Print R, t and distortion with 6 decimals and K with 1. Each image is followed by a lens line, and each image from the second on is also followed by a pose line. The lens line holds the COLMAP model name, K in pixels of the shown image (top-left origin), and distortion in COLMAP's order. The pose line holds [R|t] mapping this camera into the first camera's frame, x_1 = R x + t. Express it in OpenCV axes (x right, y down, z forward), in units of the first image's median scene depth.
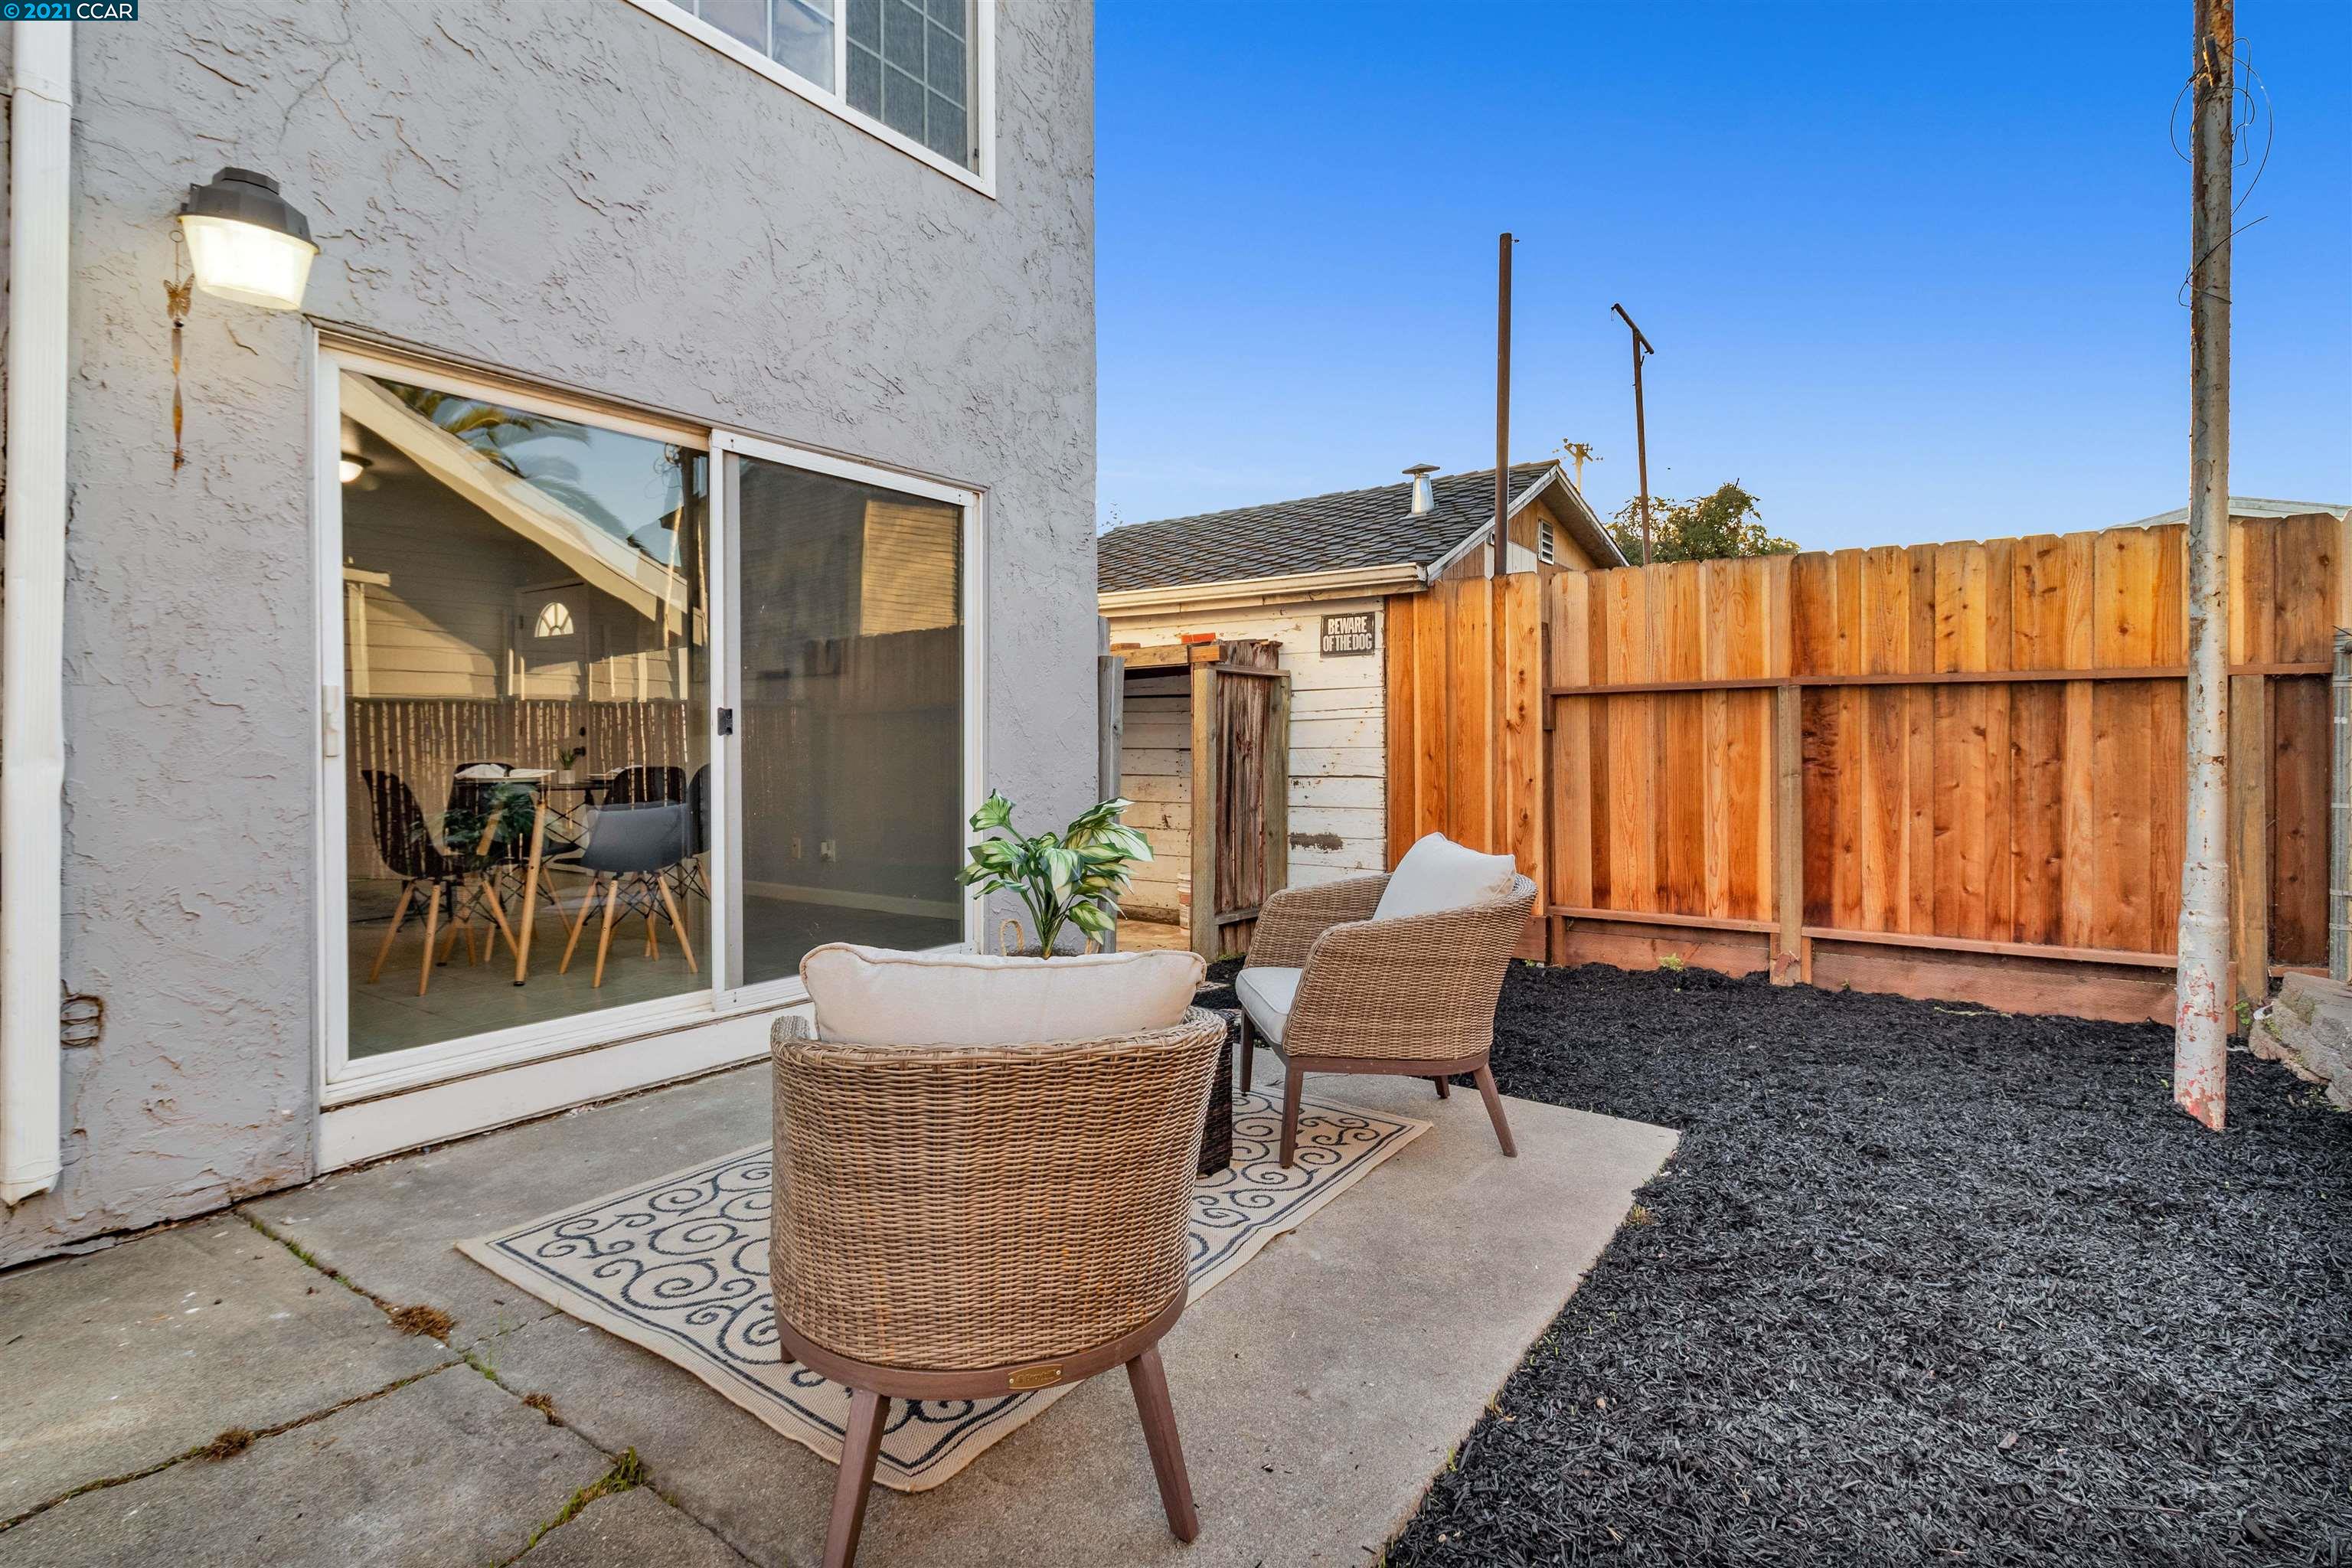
lens RADIAL K [[1143.3, 0, 1130.2], [0, 1143.3, 777.7], [0, 0, 1]] dist [-0.001994, 0.001504]
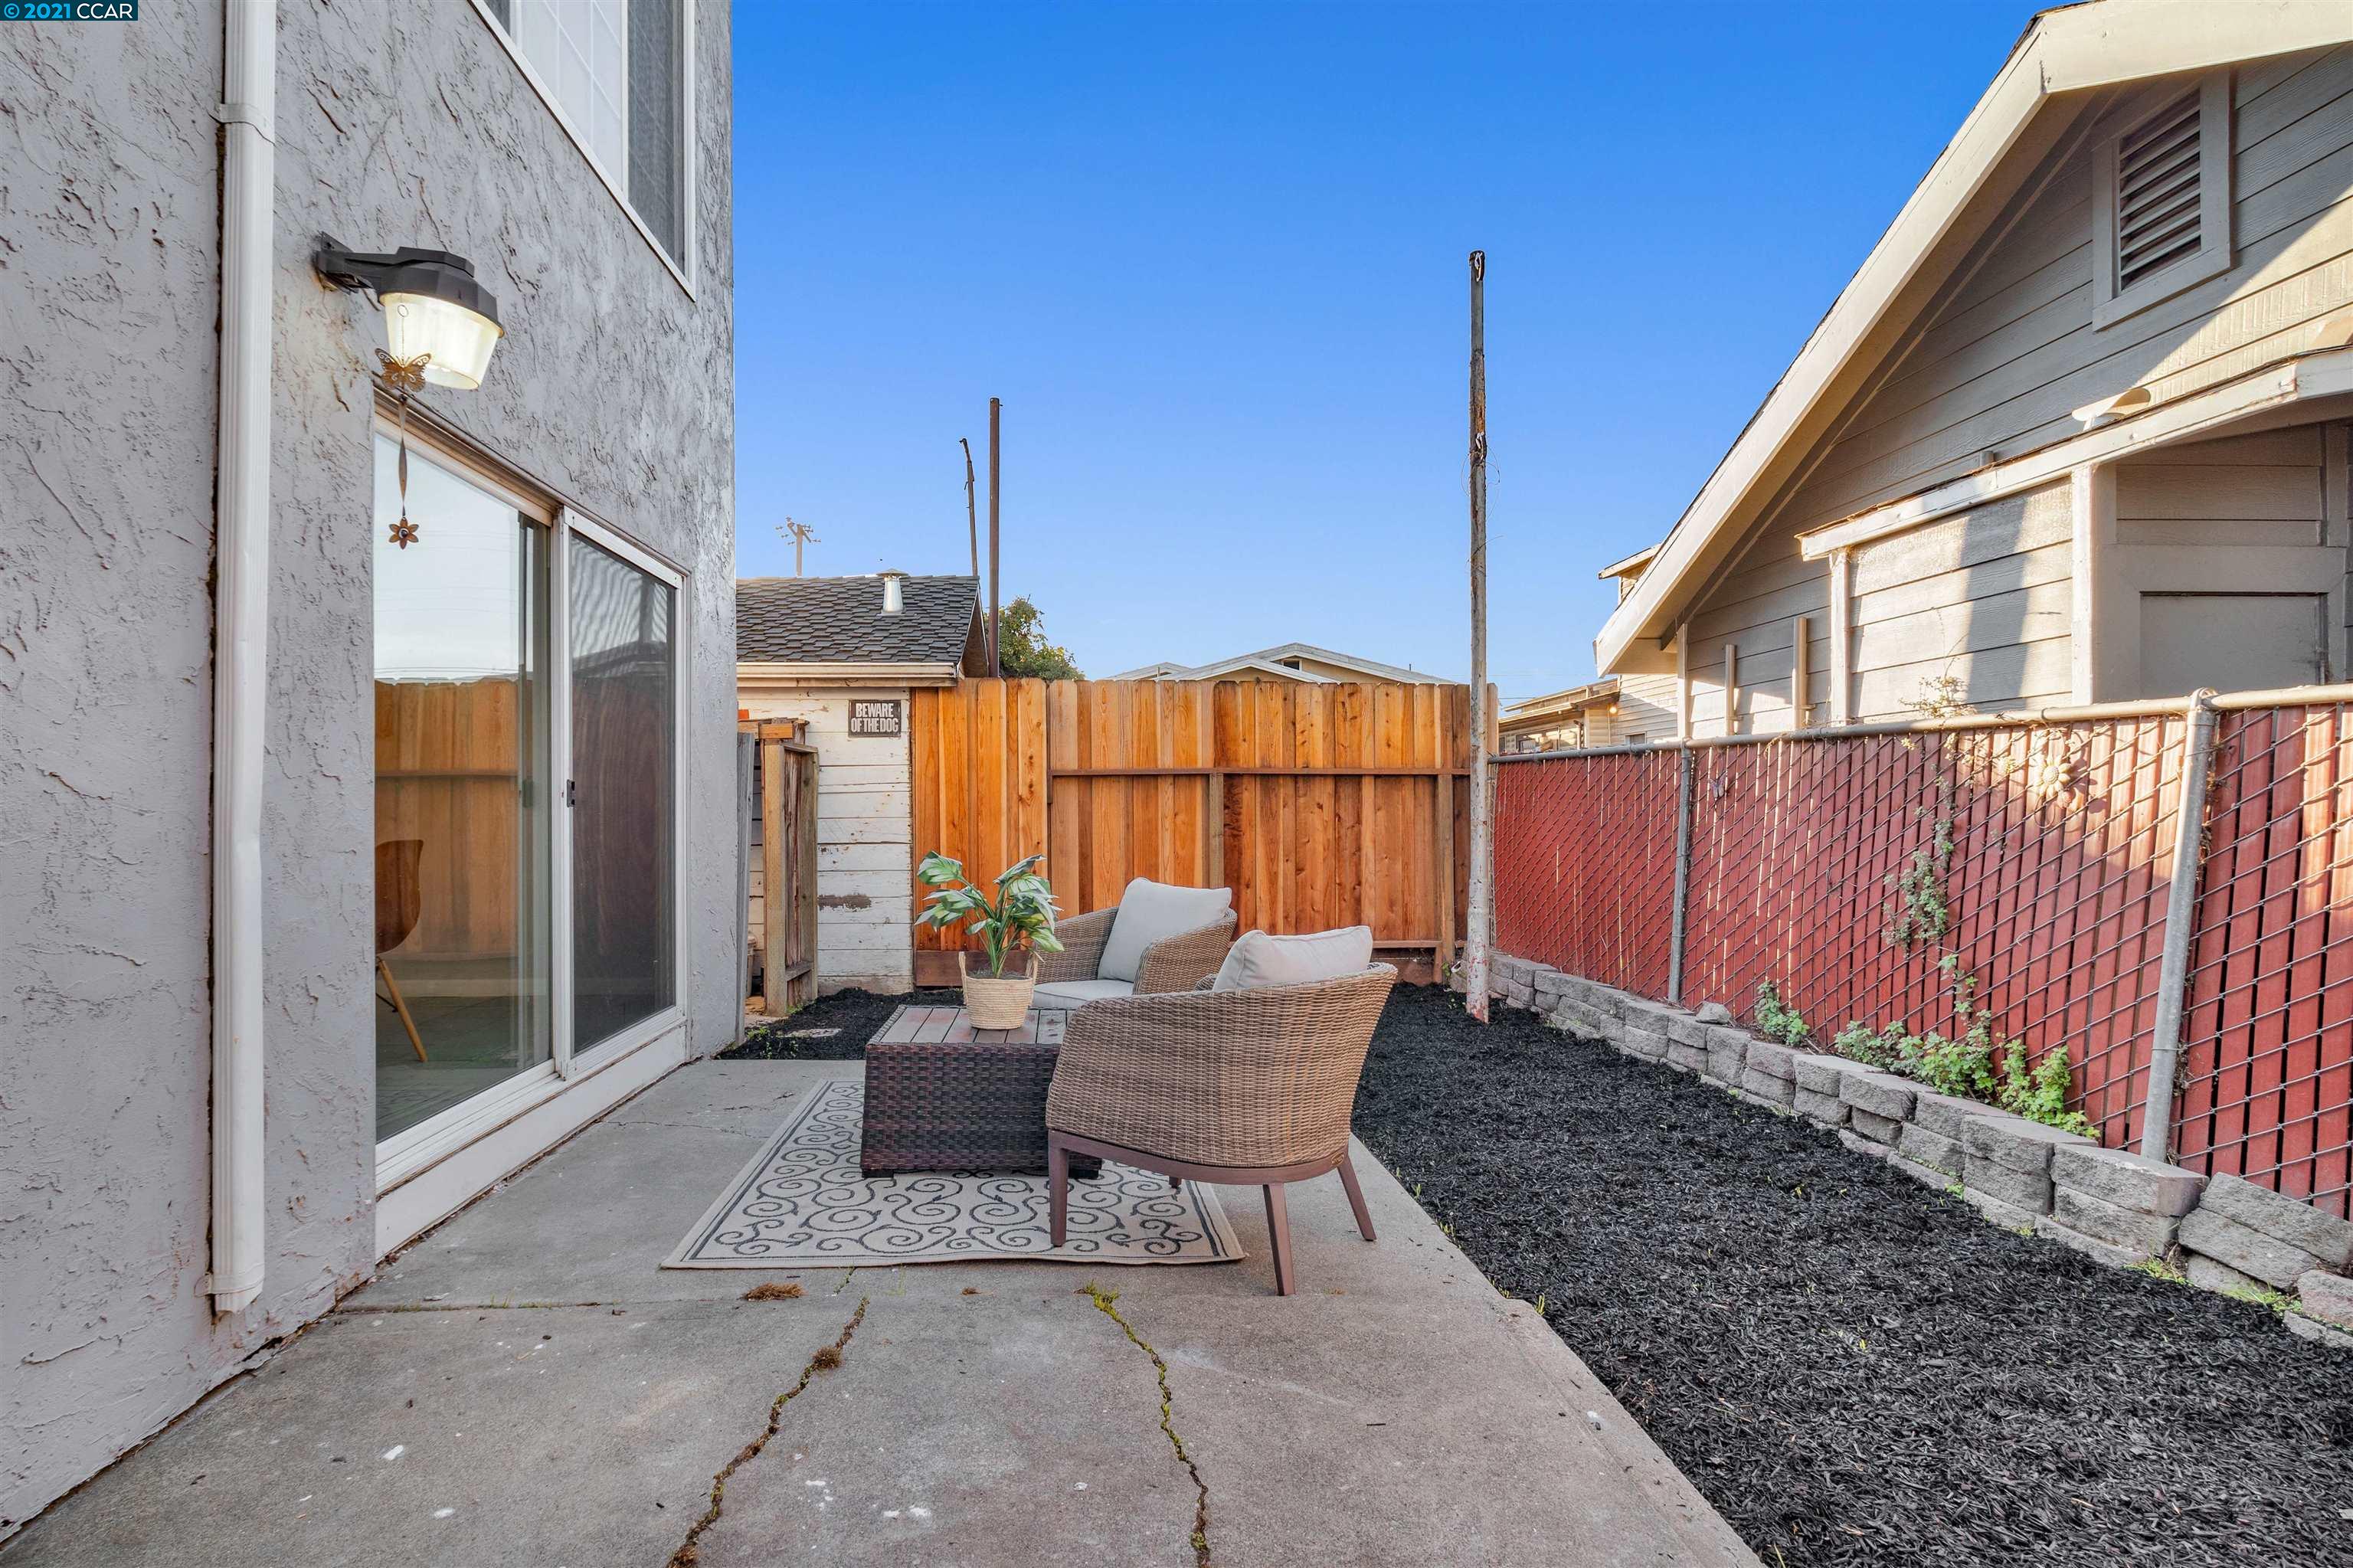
lens RADIAL K [[1190.6, 0, 1093.0], [0, 1190.6, 837.4], [0, 0, 1]] dist [0.003042, 0.000350]
pose [[0.791870, -0.012580, 0.610560, -0.438225], [0.018136, 0.999831, -0.002921, 0.000942], [-0.610420, 0.013386, 0.791965, -0.082995]]
